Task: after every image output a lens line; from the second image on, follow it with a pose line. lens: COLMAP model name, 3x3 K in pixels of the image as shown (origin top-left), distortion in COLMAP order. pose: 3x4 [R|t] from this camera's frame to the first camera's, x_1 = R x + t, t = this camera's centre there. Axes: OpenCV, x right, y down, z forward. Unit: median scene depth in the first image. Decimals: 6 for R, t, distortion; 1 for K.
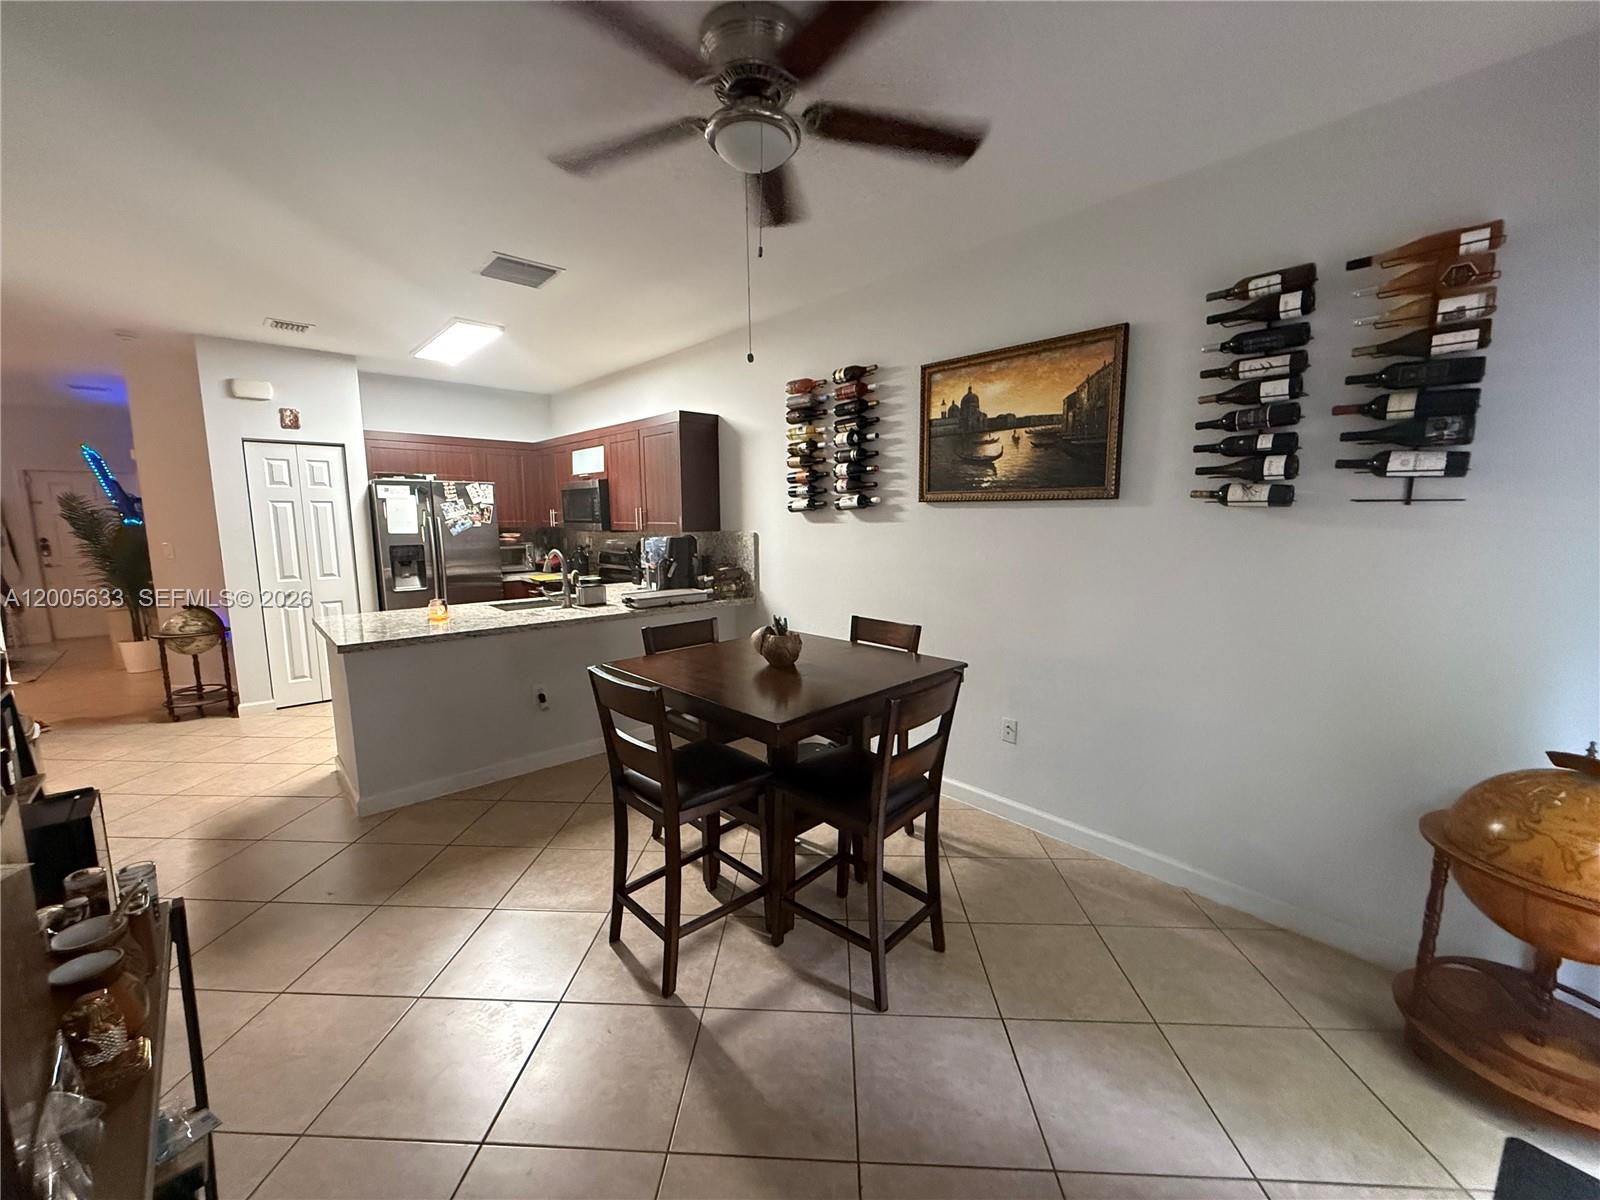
lens RADIAL K [[642.3, 0, 799.7], [0, 642.3, 605.4], [0, 0, 1]] dist [0.008276, 0.000284]
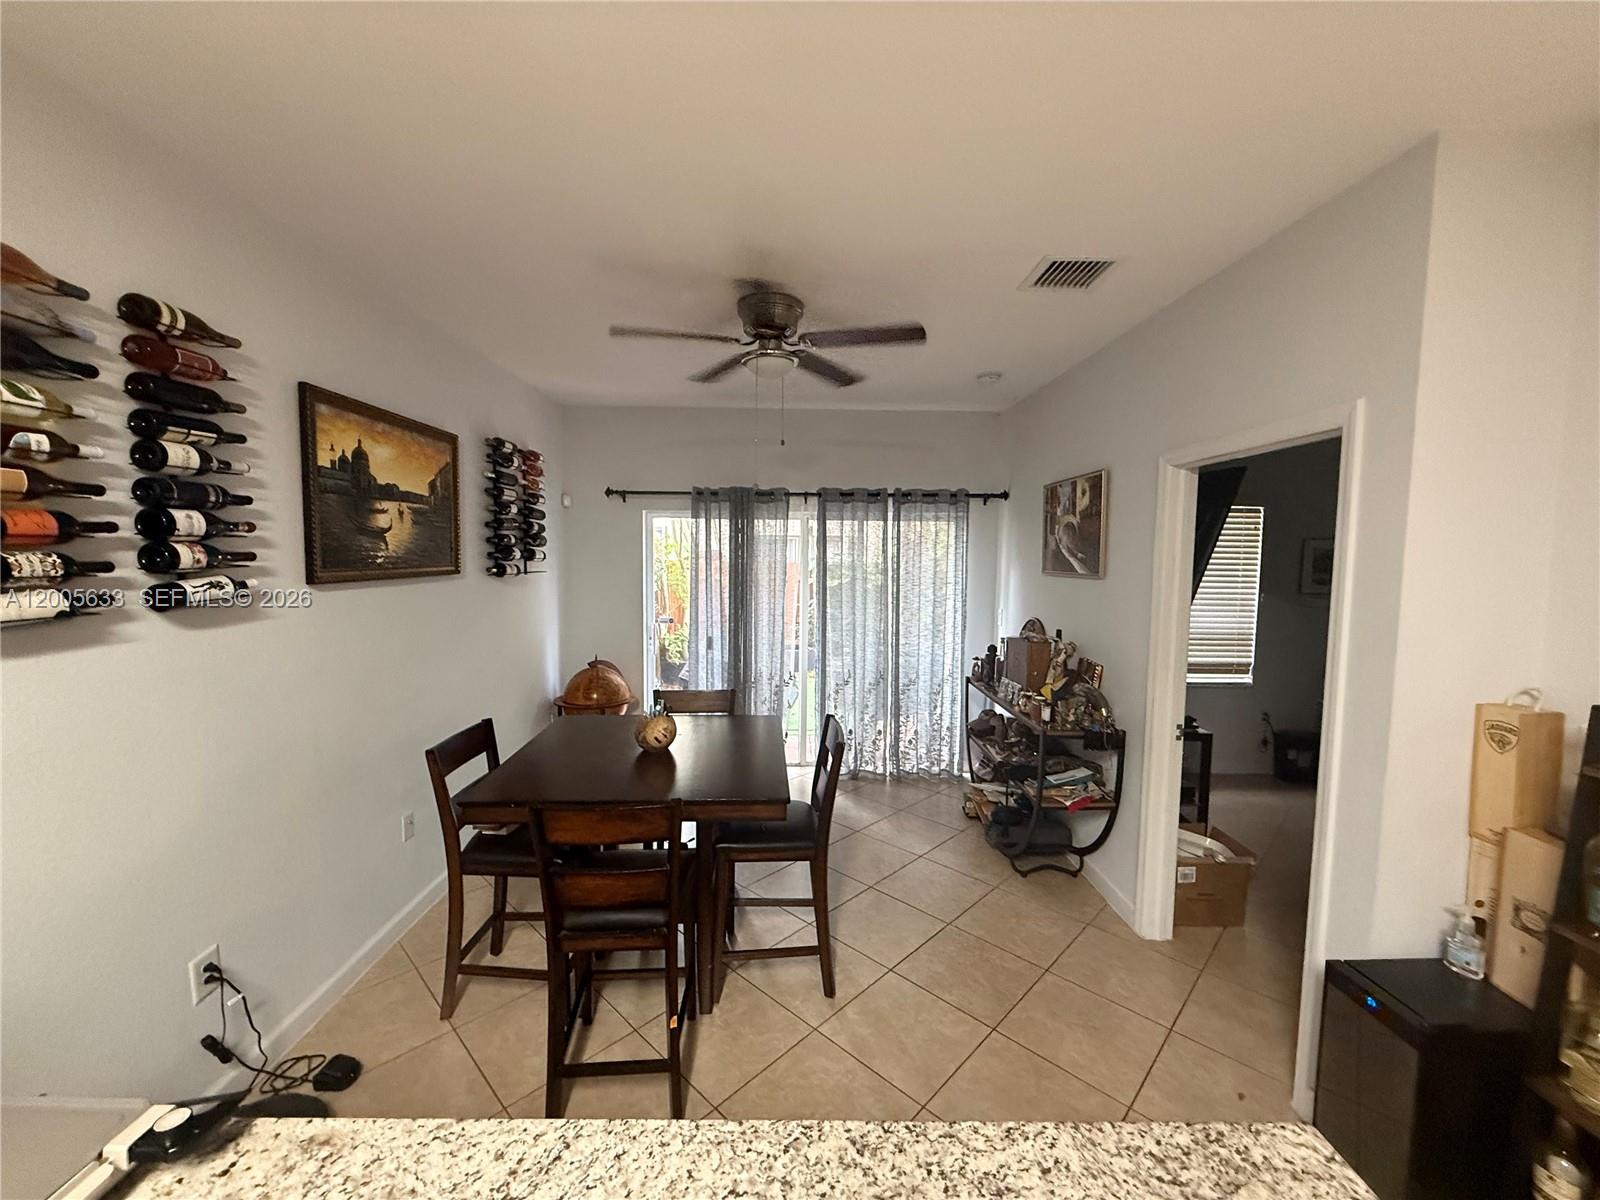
lens RADIAL K [[642.3, 0, 807.0], [0, 642.3, 597.2], [0, 0, 1]] dist [0.008276, 0.000284]
pose [[-0.754133, -0.053708, 0.654522, -0.673649], [0.084575, 0.980408, 0.177896, -0.237842], [-0.651253, 0.189513, -0.734816, 1.235387]]
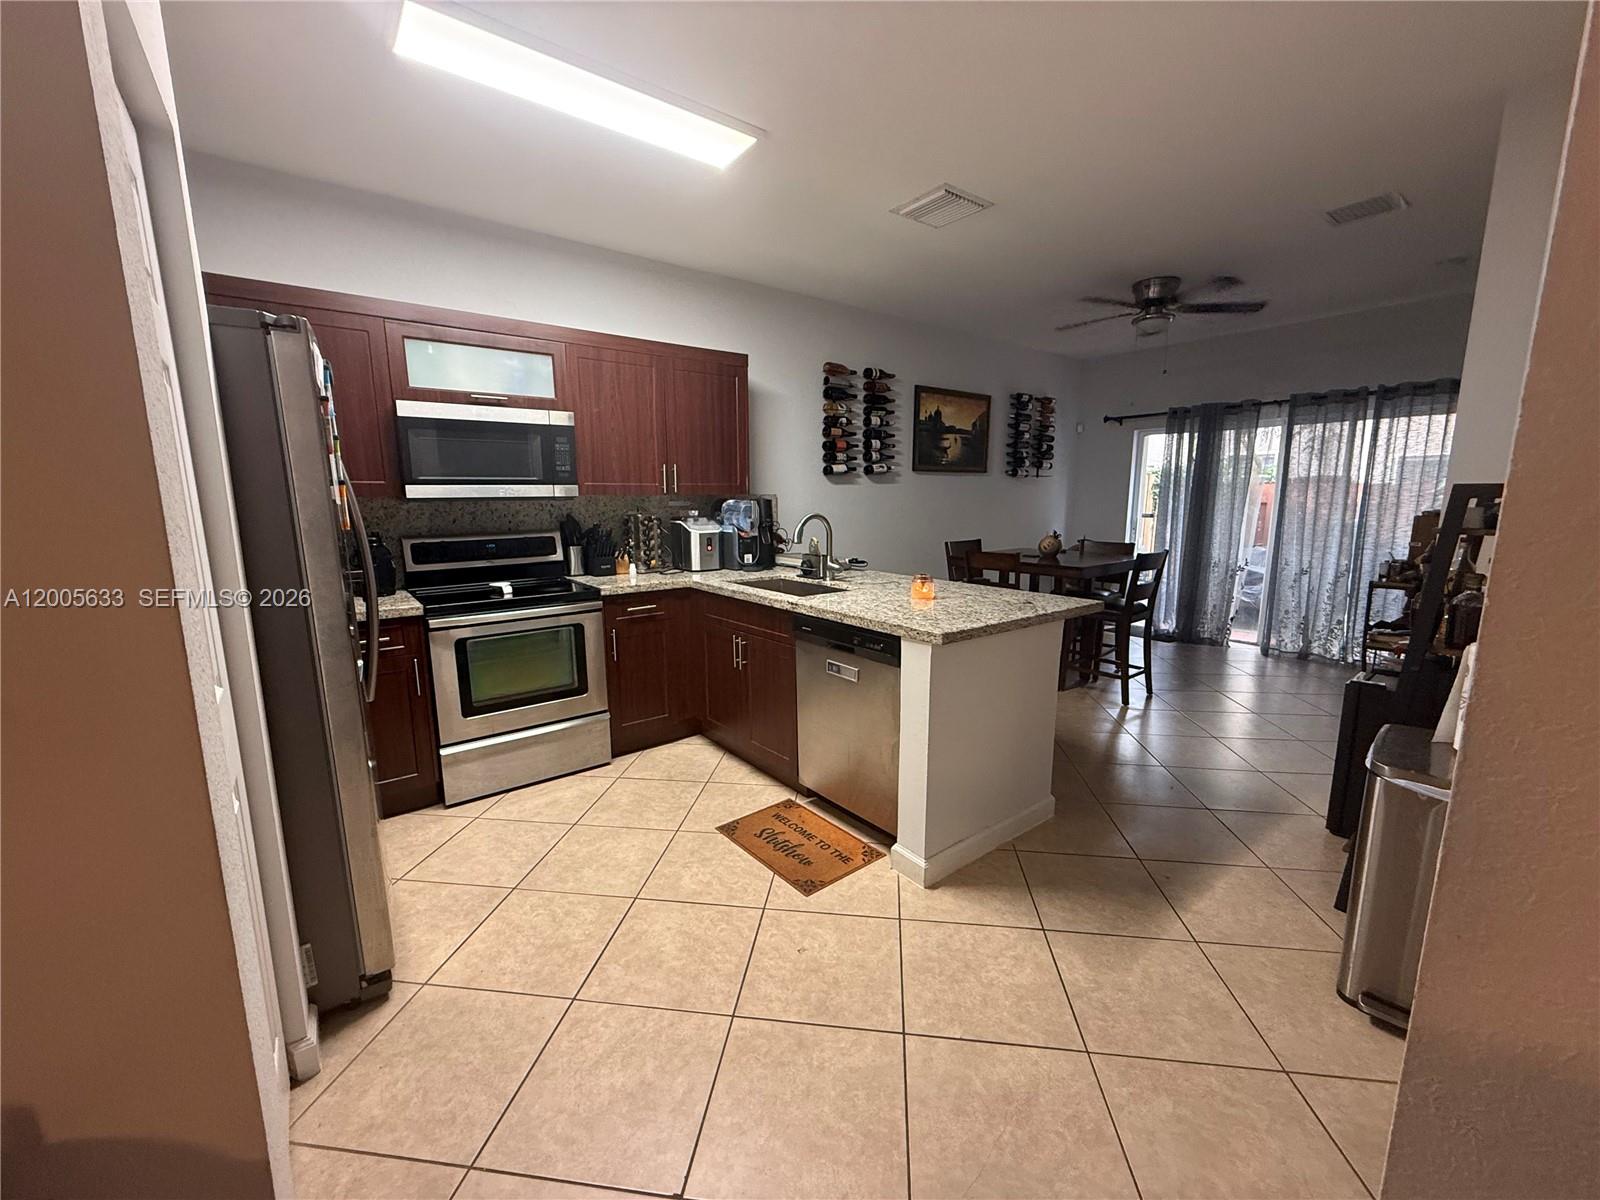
lens RADIAL K [[642.3, 0, 795.3], [0, 642.3, 600.0], [0, 0, 1]] dist [0.008276, 0.000284]
pose [[0.083749, -0.162081, 0.983217, -1.542752], [0.145060, 0.978156, 0.148891, -0.136432], [-0.985872, 0.130156, 0.105431, 1.239802]]
